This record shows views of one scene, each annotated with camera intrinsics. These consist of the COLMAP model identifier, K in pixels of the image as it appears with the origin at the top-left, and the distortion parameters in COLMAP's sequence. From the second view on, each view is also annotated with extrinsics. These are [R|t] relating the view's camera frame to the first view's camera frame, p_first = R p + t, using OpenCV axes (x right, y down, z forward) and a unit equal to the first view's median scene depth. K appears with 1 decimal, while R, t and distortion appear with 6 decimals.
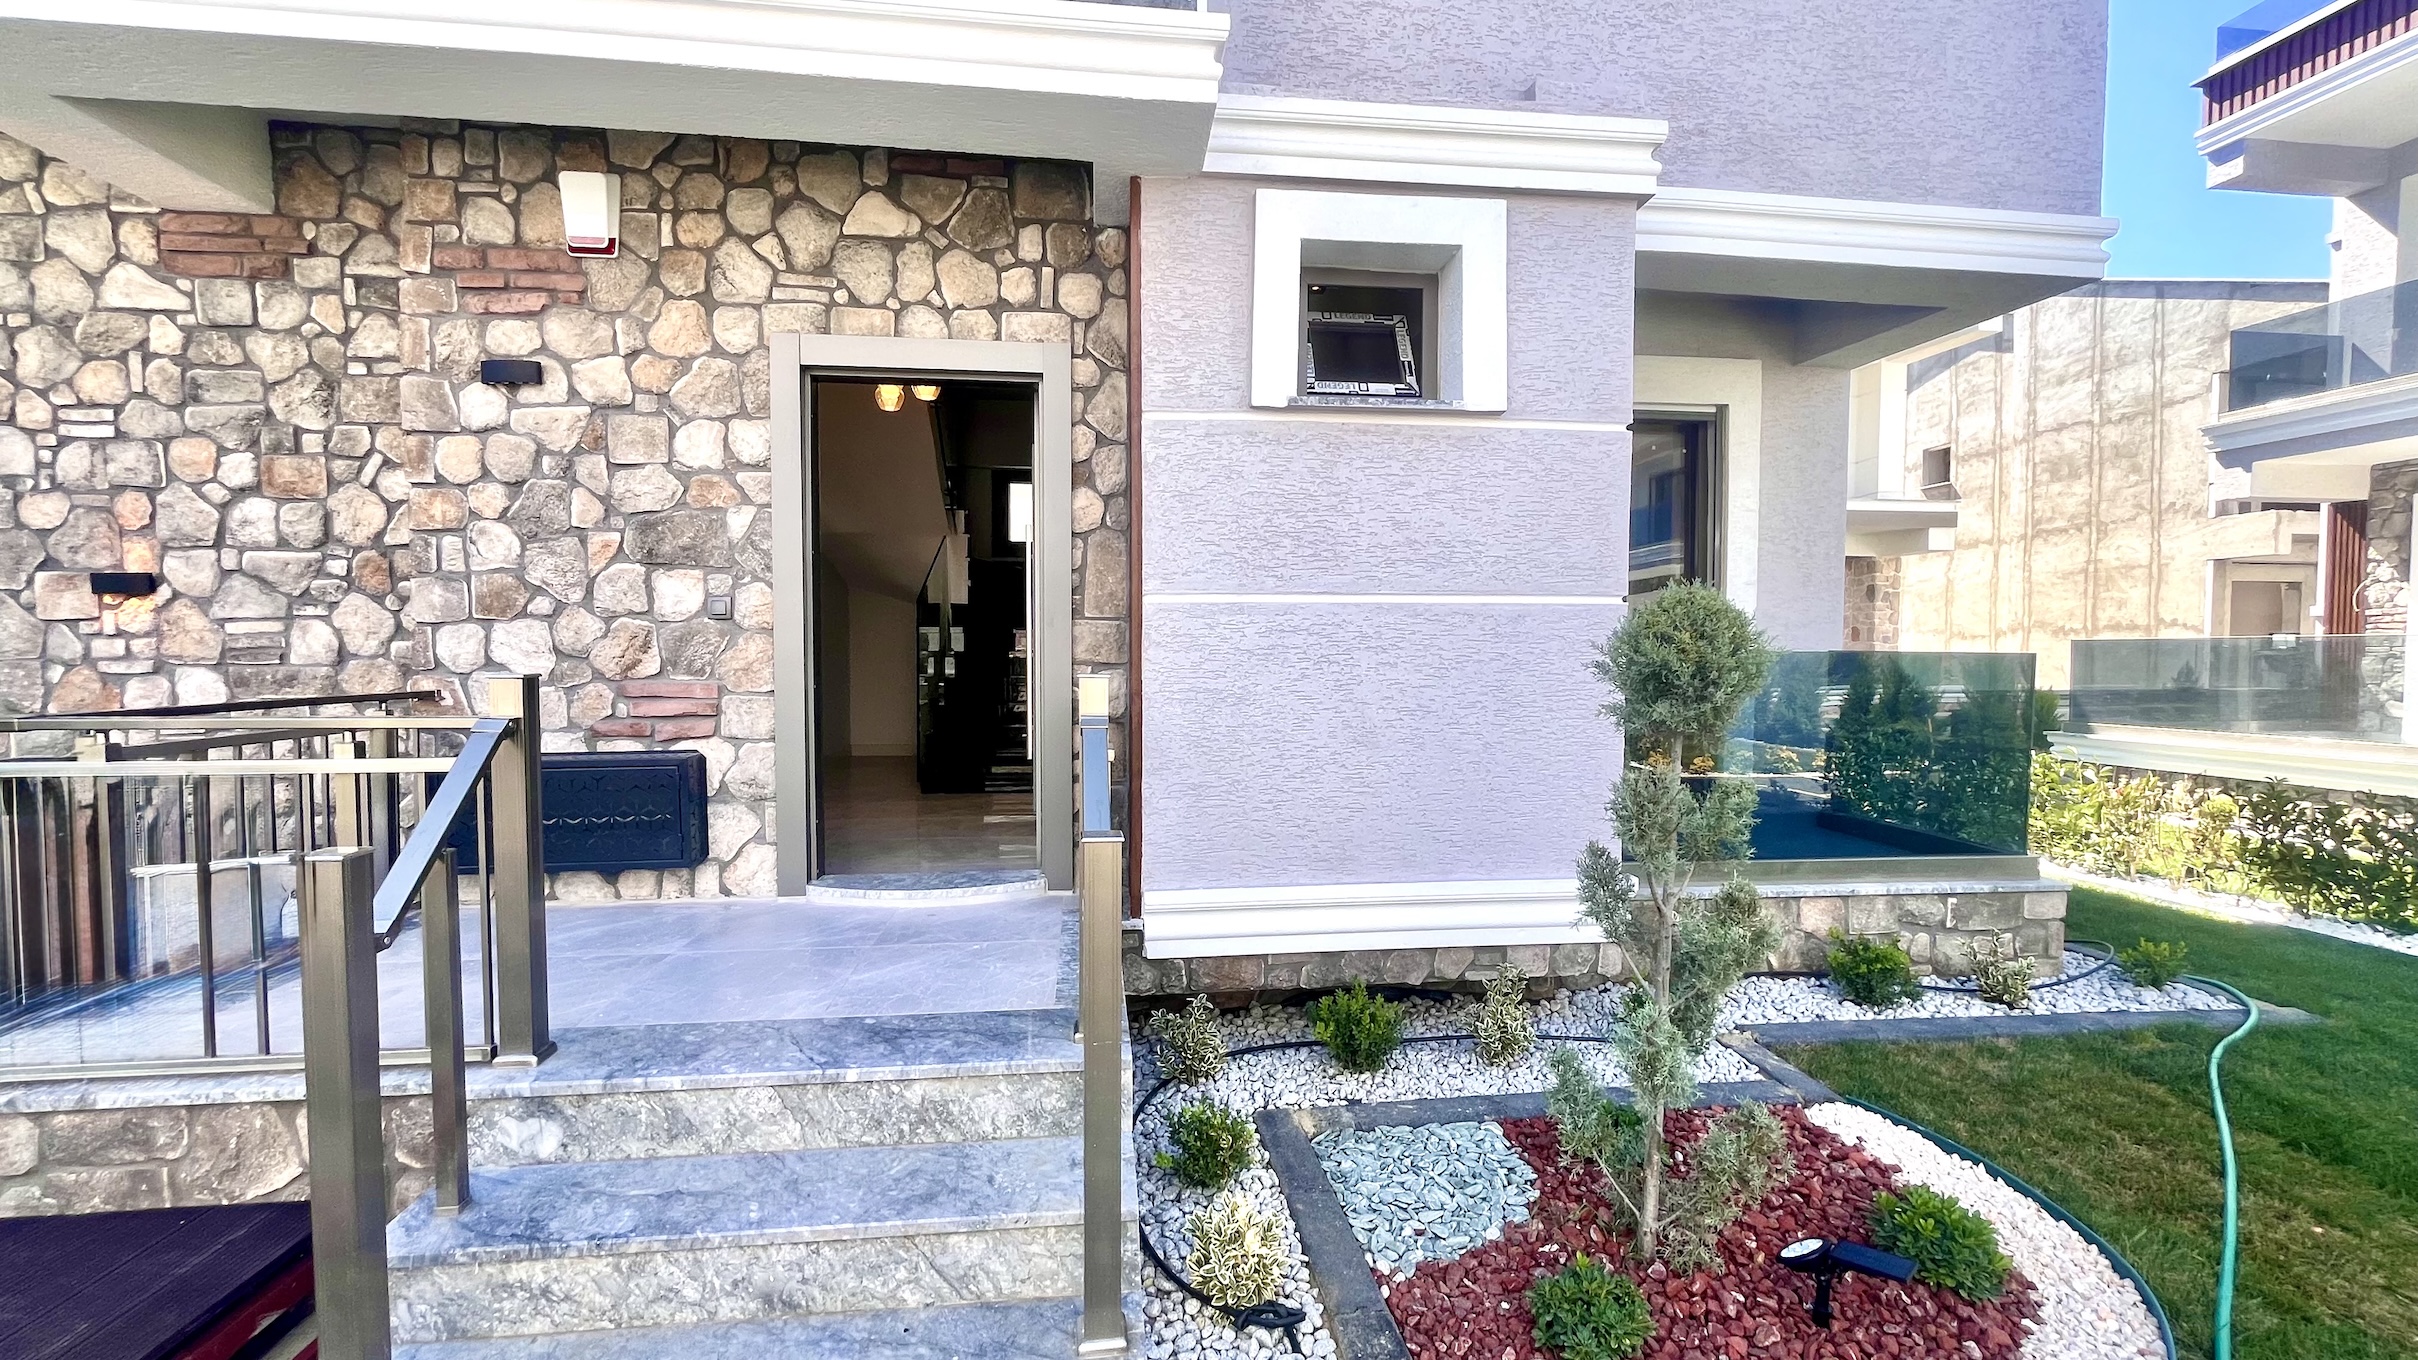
lens RADIAL K [[971.0, 0, 1203.6], [0, 971.0, 682.8], [0, 0, 1]] dist [-0.003023, -0.000334]
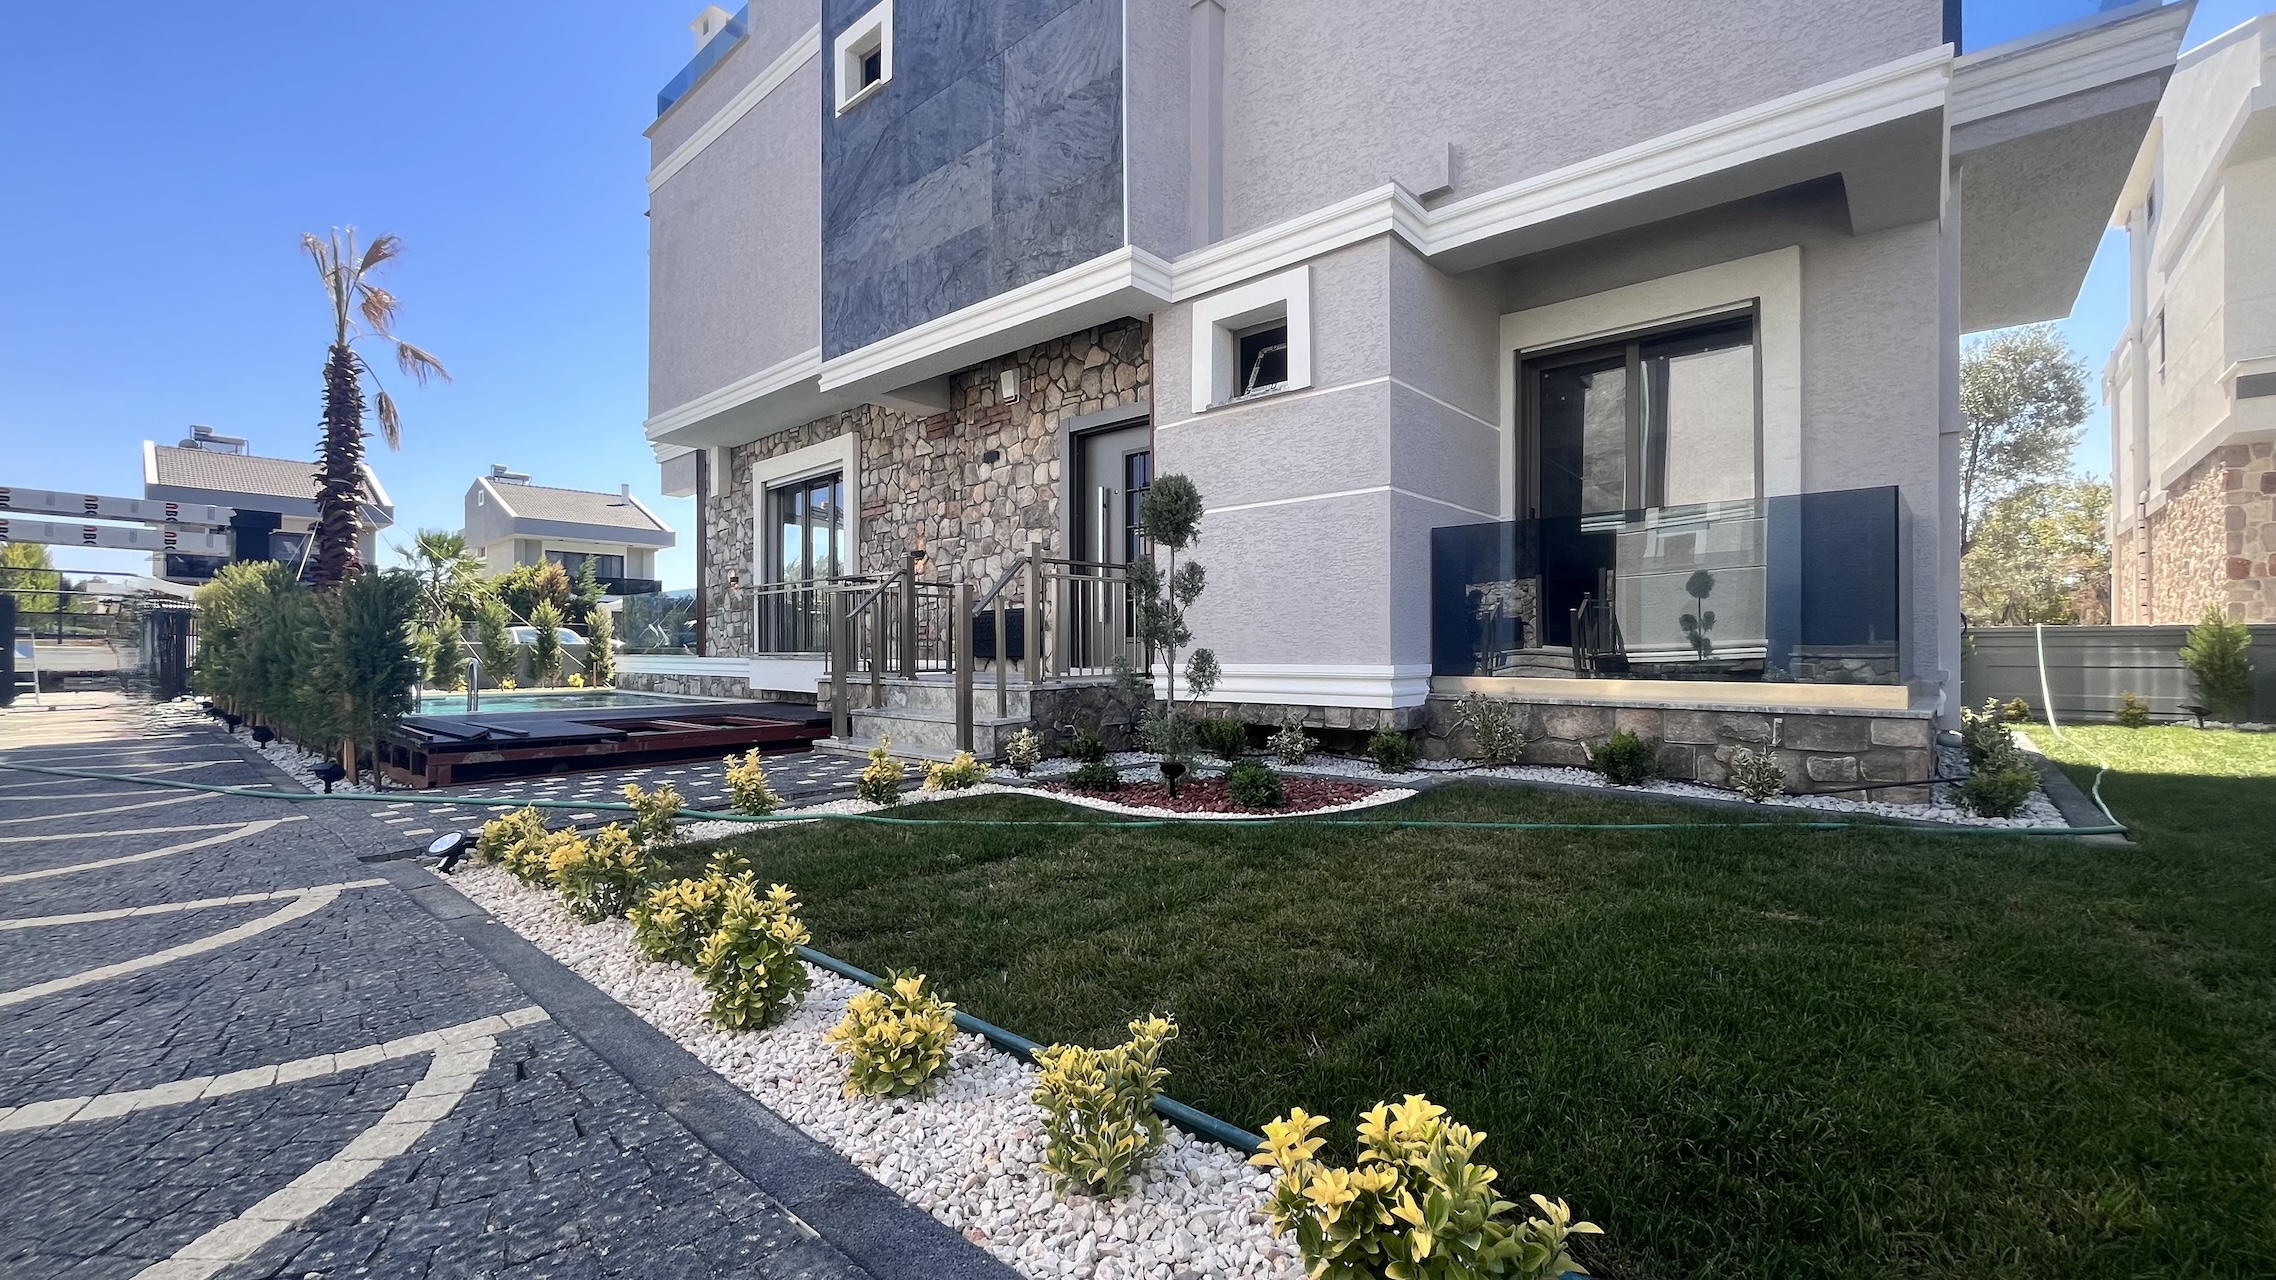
lens RADIAL K [[914.0, 0, 1137.9], [0, 914.0, 640.0], [0, 0, 1]] dist [-0.003023, -0.000334]
pose [[0.669972, -0.011213, -0.742302, 1.249813], [-0.019794, 0.999261, -0.032959, 0.216085], [0.742123, 0.036775, 0.669254, -0.270019]]
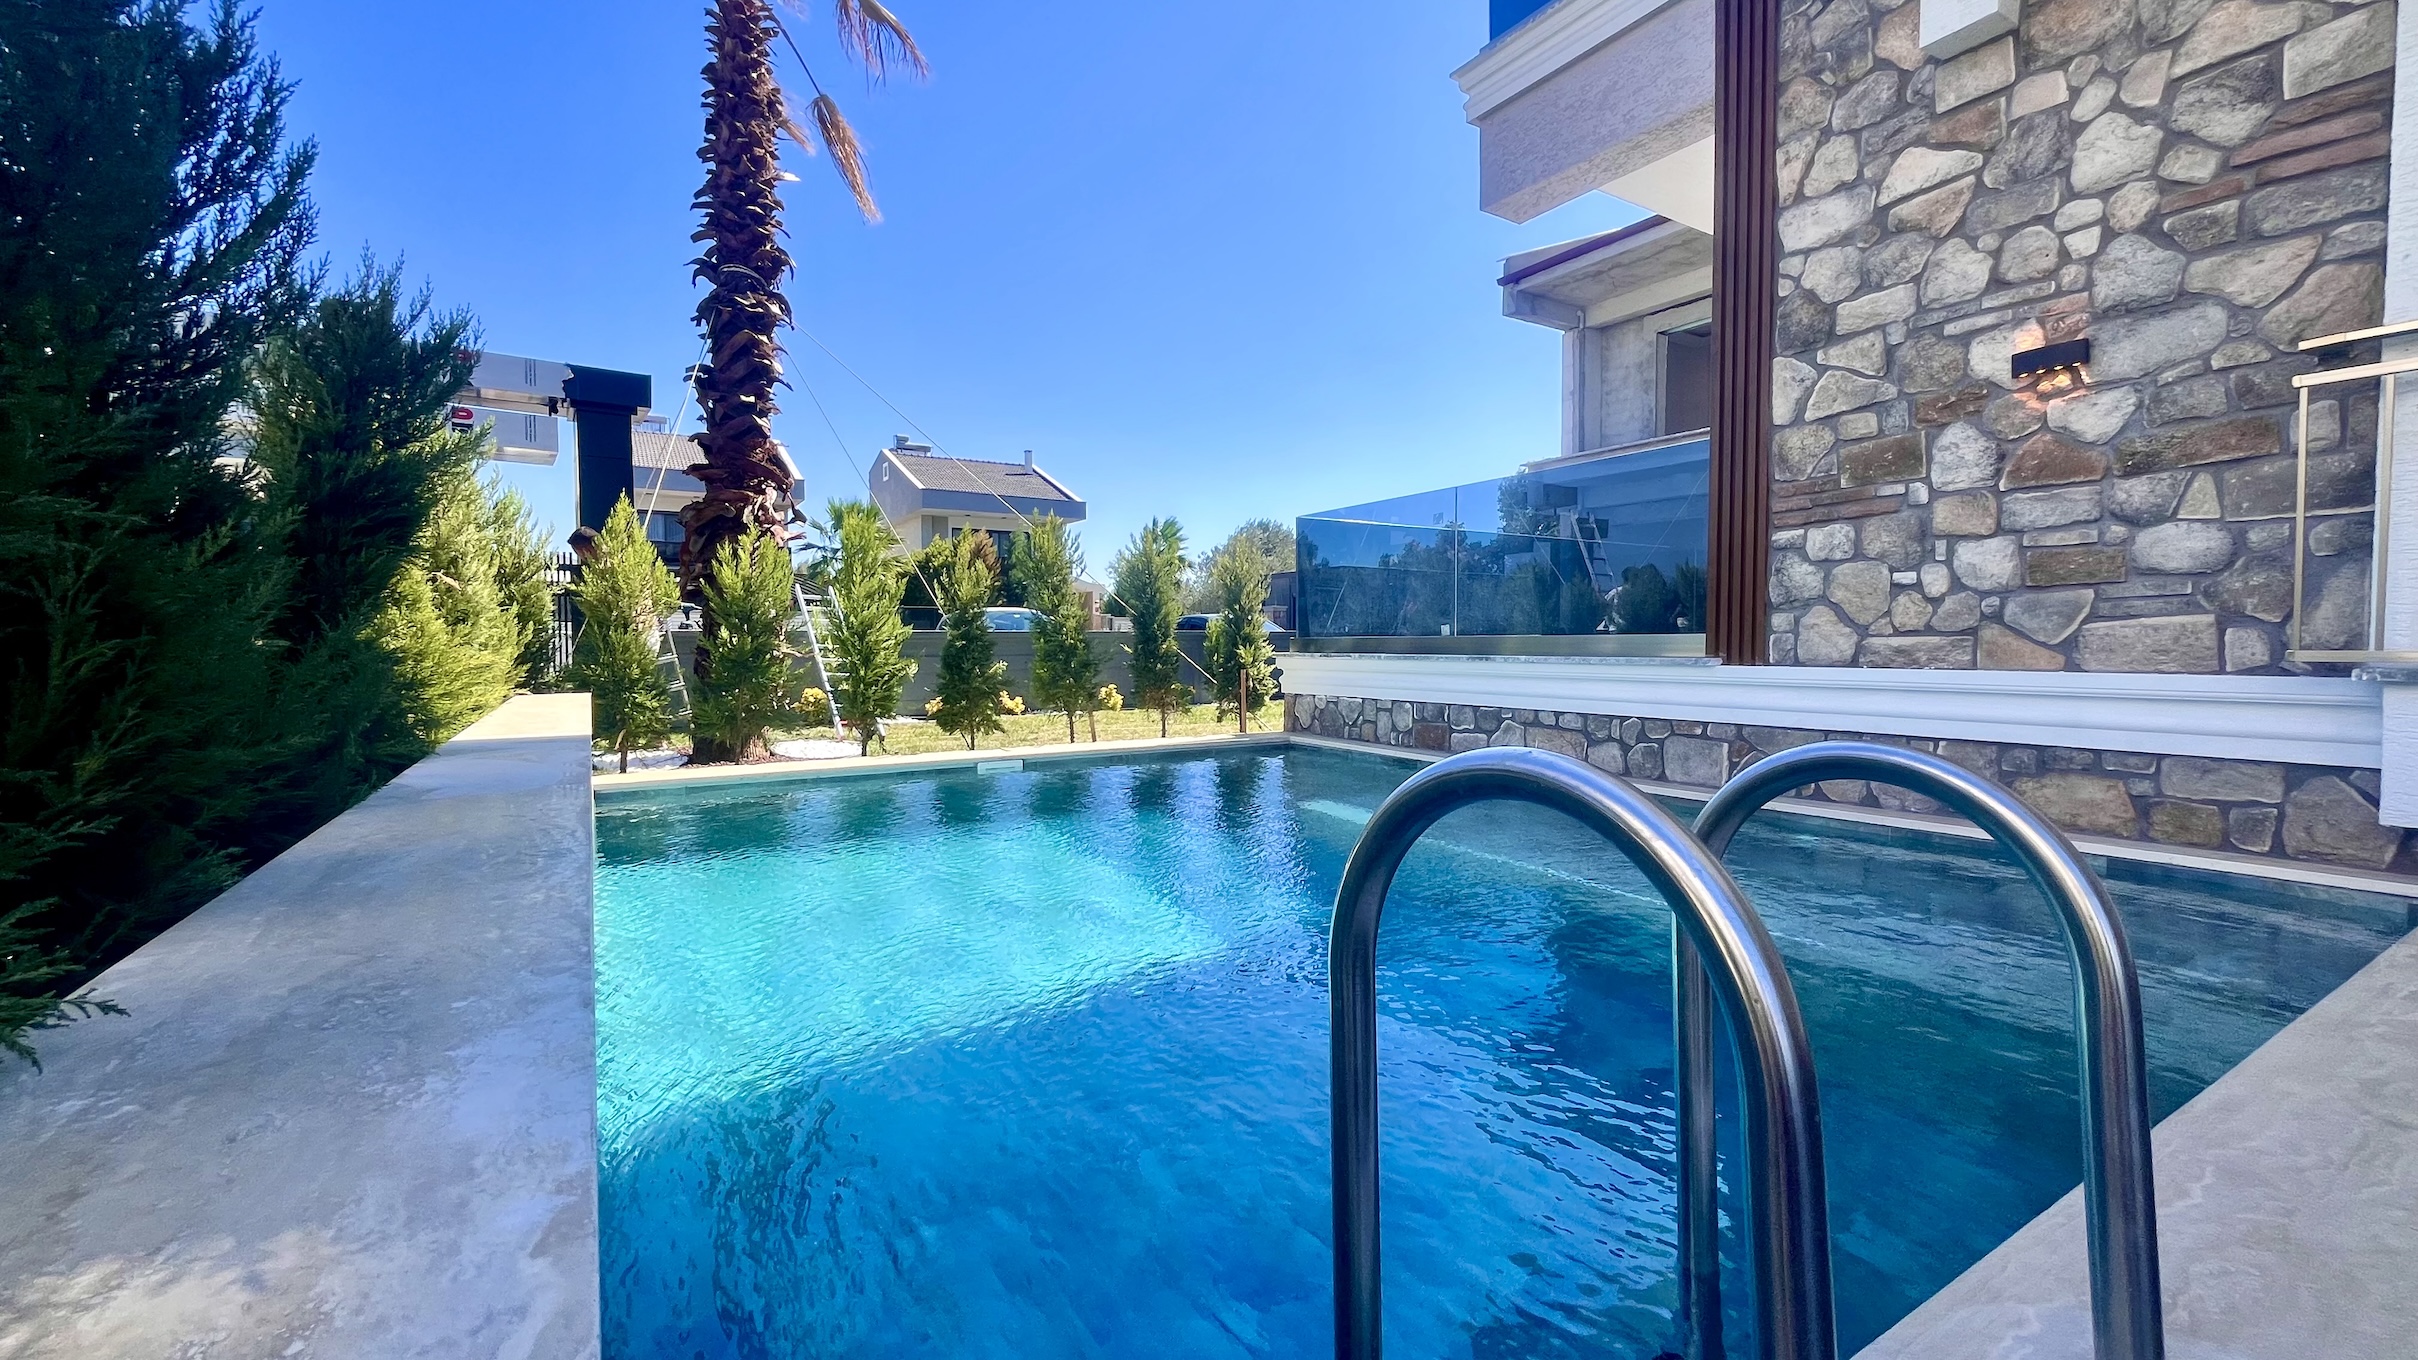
lens RADIAL K [[971.0, 0, 1202.2], [0, 971.0, 678.7], [0, 0, 1]] dist [-0.003023, -0.000334]
pose [[0.428231, 0.030474, -0.903155, -1.805577], [-0.023498, 0.999469, 0.022582, 0.205788], [0.903364, 0.011552, 0.428720, -0.206773]]
